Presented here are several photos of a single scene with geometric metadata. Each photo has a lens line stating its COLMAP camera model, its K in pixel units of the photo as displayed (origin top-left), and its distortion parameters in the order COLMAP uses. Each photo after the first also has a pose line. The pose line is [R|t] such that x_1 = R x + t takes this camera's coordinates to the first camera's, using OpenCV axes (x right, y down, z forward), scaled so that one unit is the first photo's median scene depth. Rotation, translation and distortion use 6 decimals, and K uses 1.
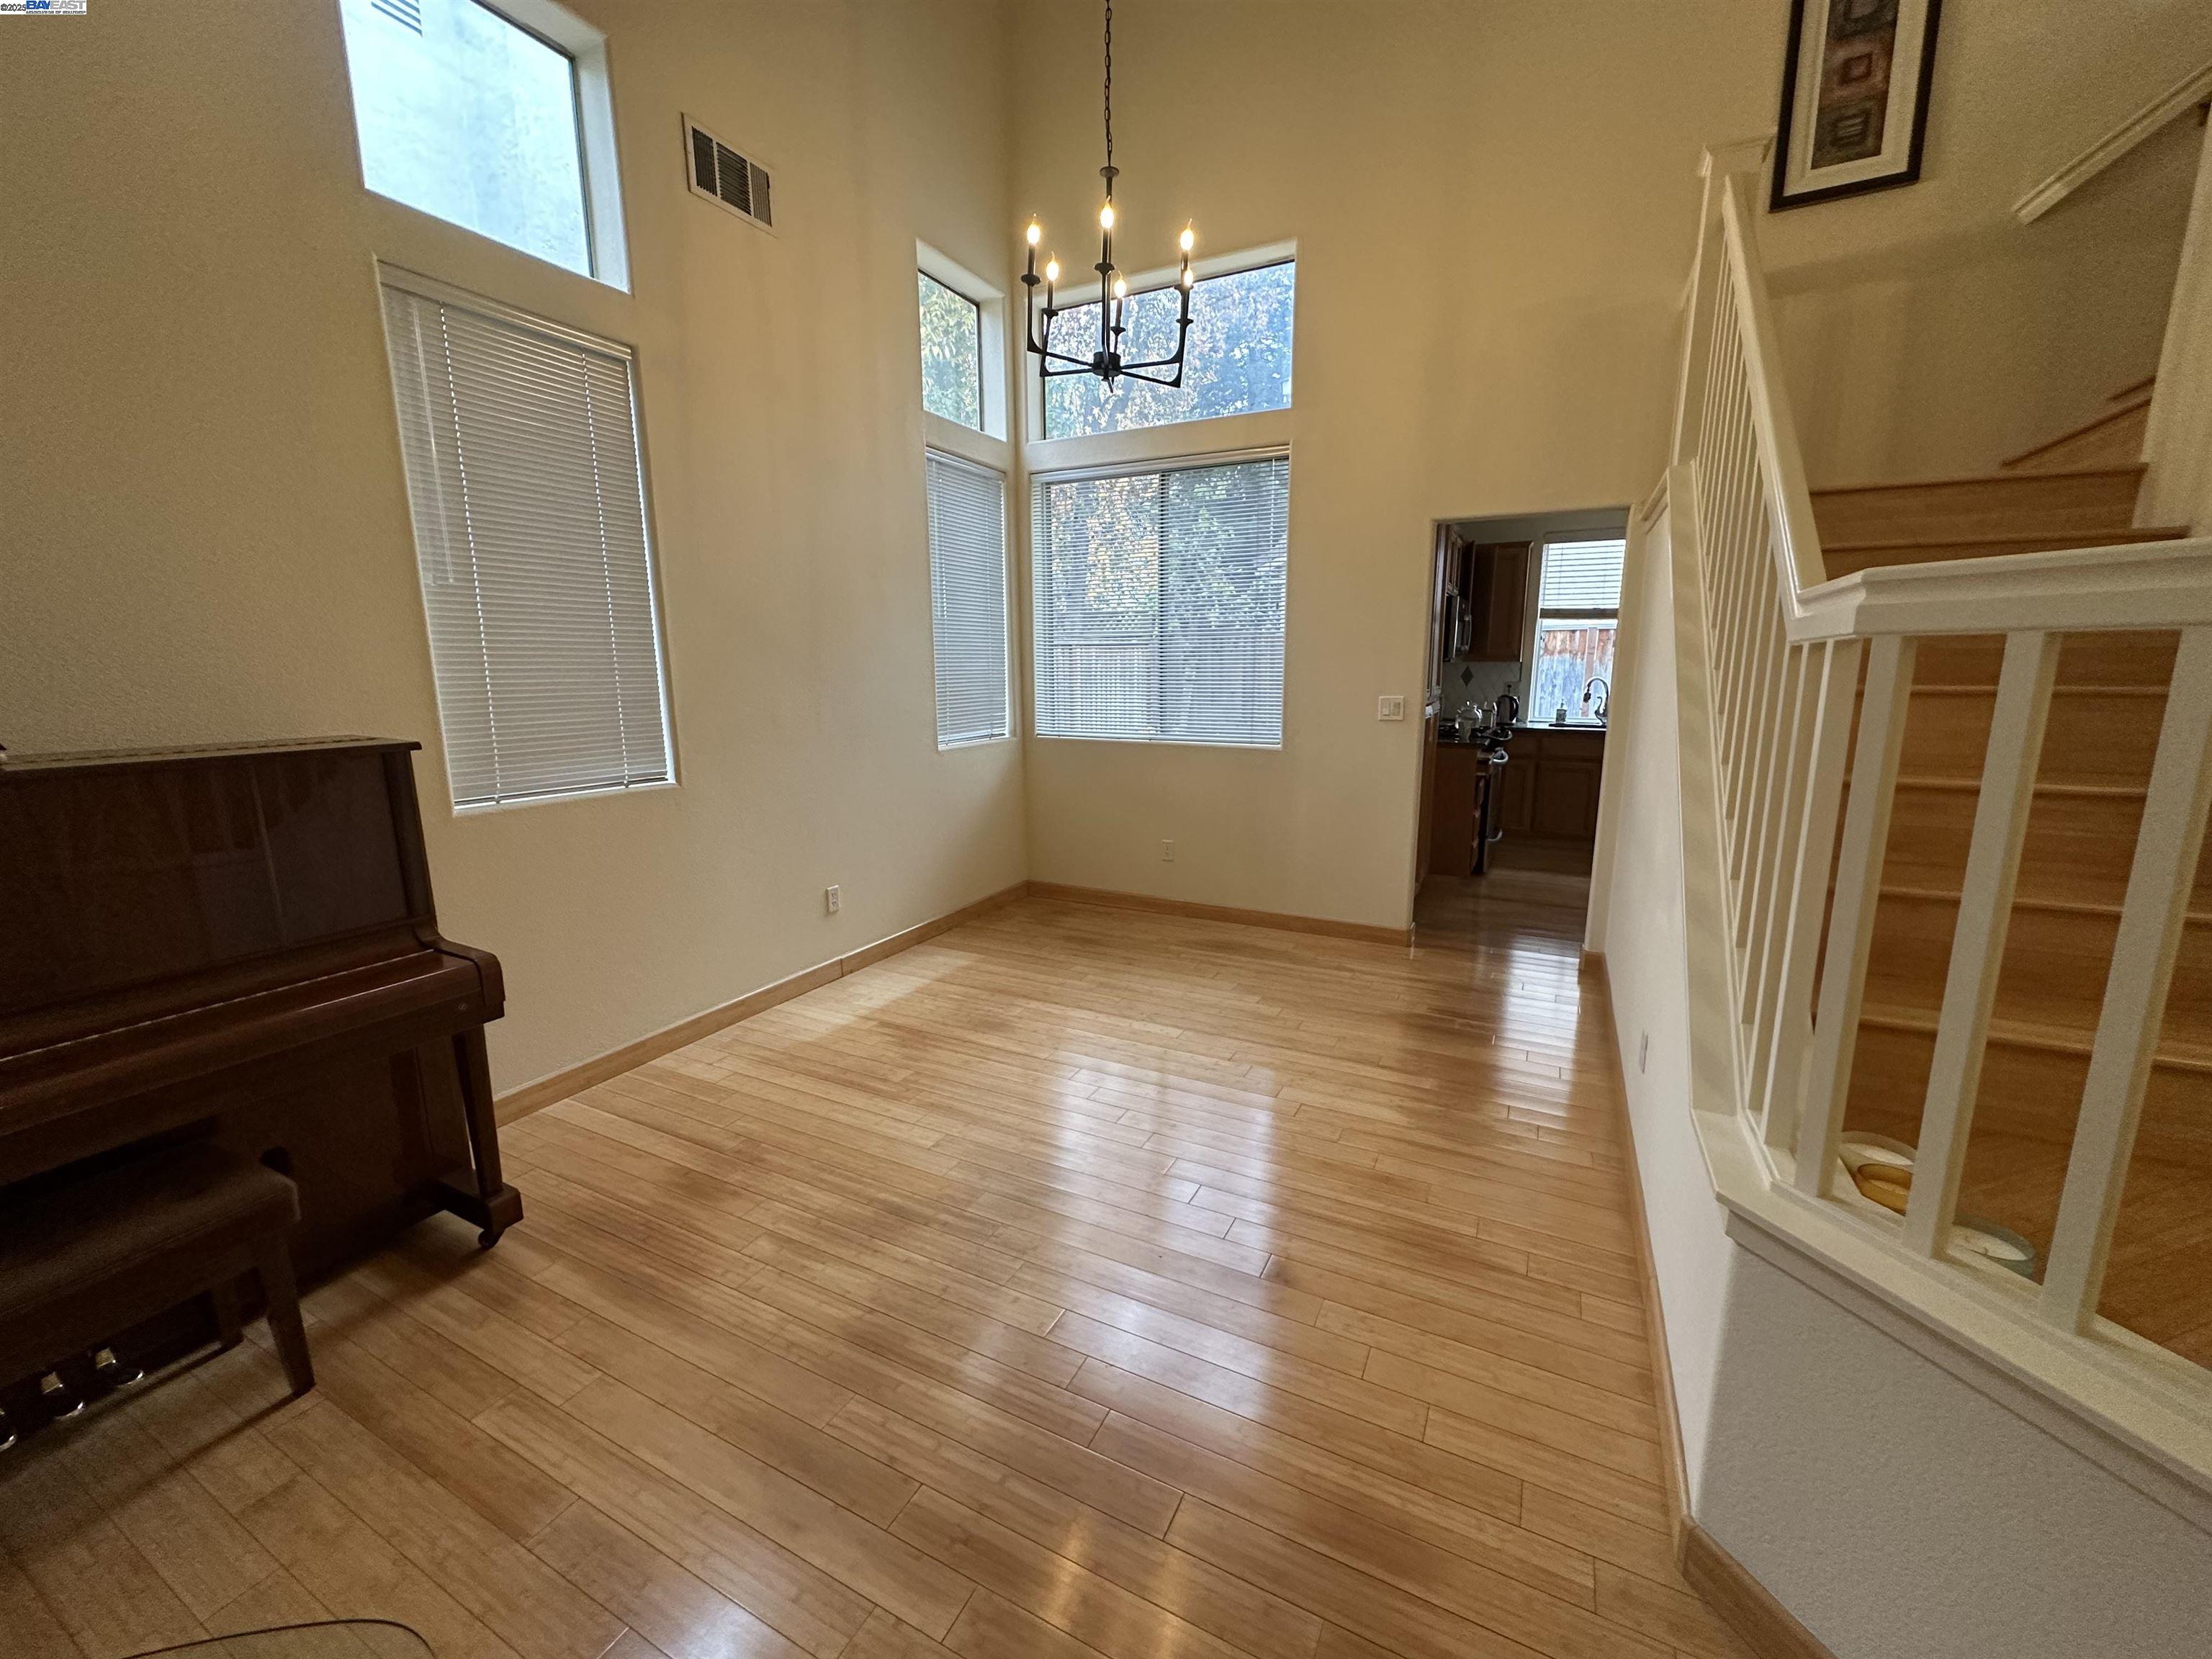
lens RADIAL K [[877.3, 0, 1106.0], [0, 877.3, 829.5], [0, 0, 1]] dist [-0.000989, 0.000382]
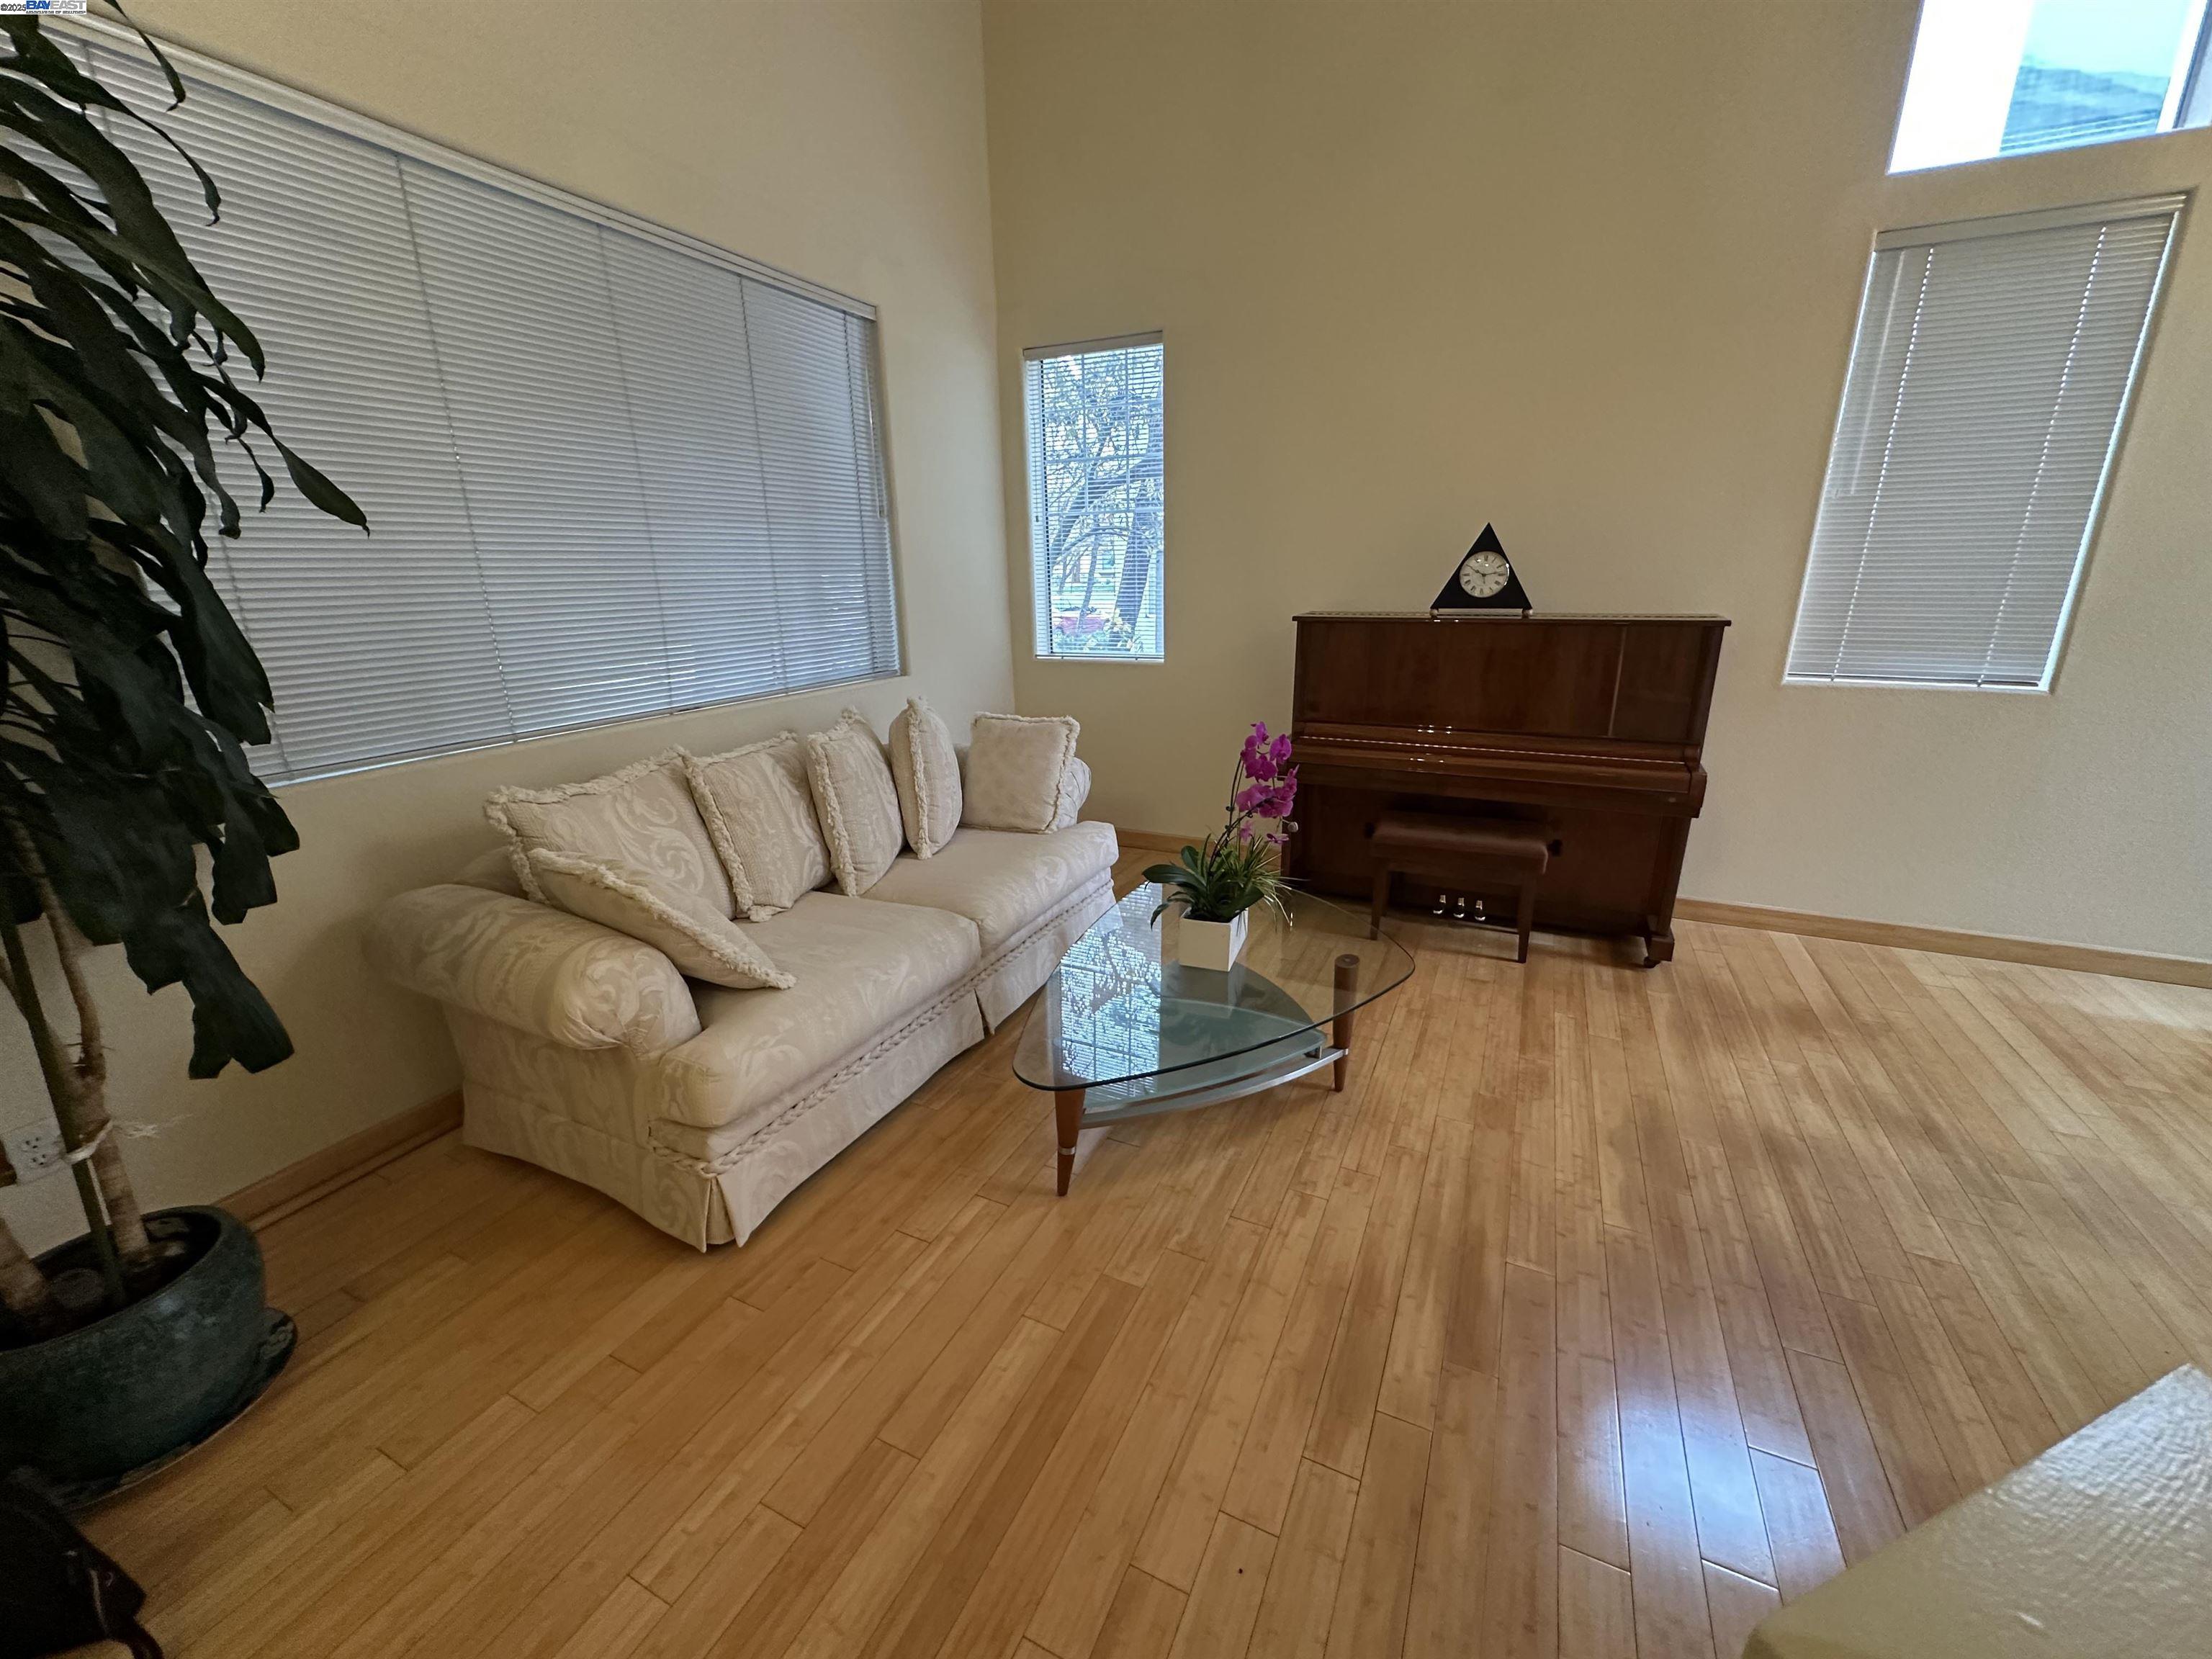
lens RADIAL K [[877.3, 0, 1106.0], [0, 877.3, 829.5], [0, 0, 1]] dist [-0.000989, 0.000382]
pose [[0.021171, 0.287541, -0.957534, 0.543936], [-0.171876, 0.944537, 0.279837, -0.002505], [0.984891, 0.158653, 0.069418, -0.039160]]
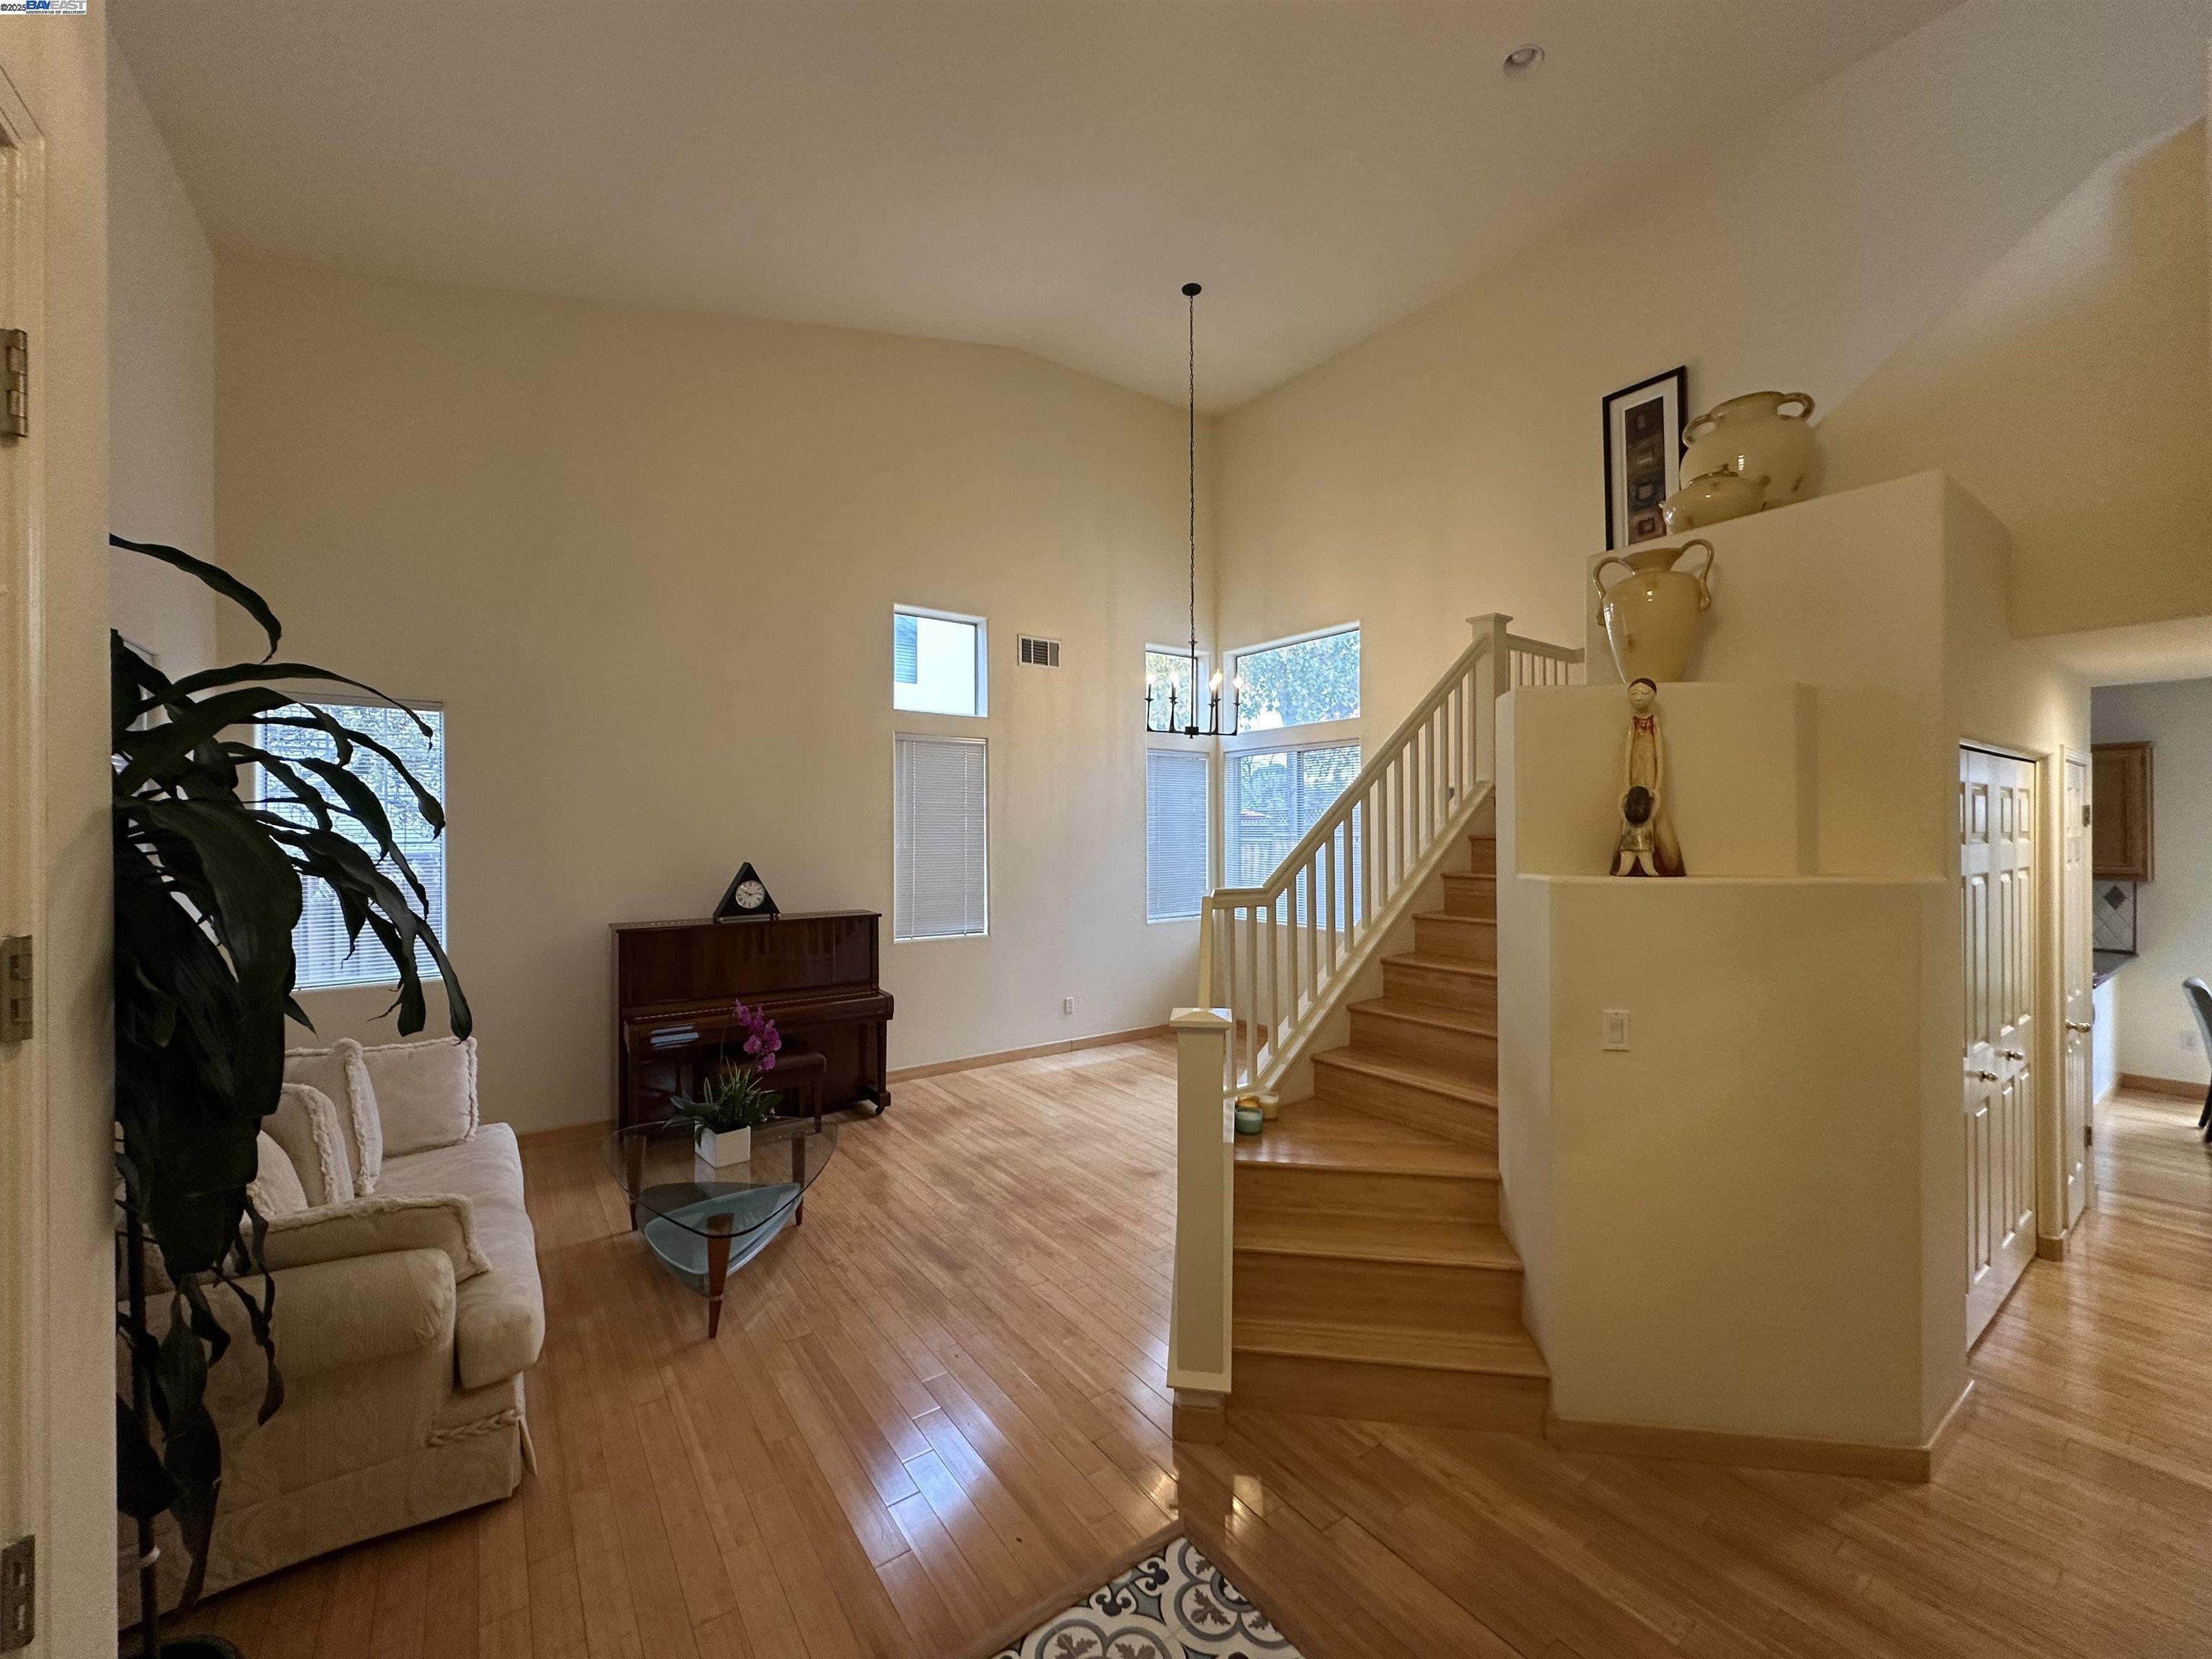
lens RADIAL K [[877.3, 0, 1106.0], [0, 877.3, 829.5], [0, 0, 1]] dist [-0.000989, 0.000382]
pose [[0.890041, 0.000291, -0.455880, 0.886024], [-0.085043, 0.982552, -0.165408, 0.027993], [0.447877, 0.185989, 0.874537, -0.918185]]
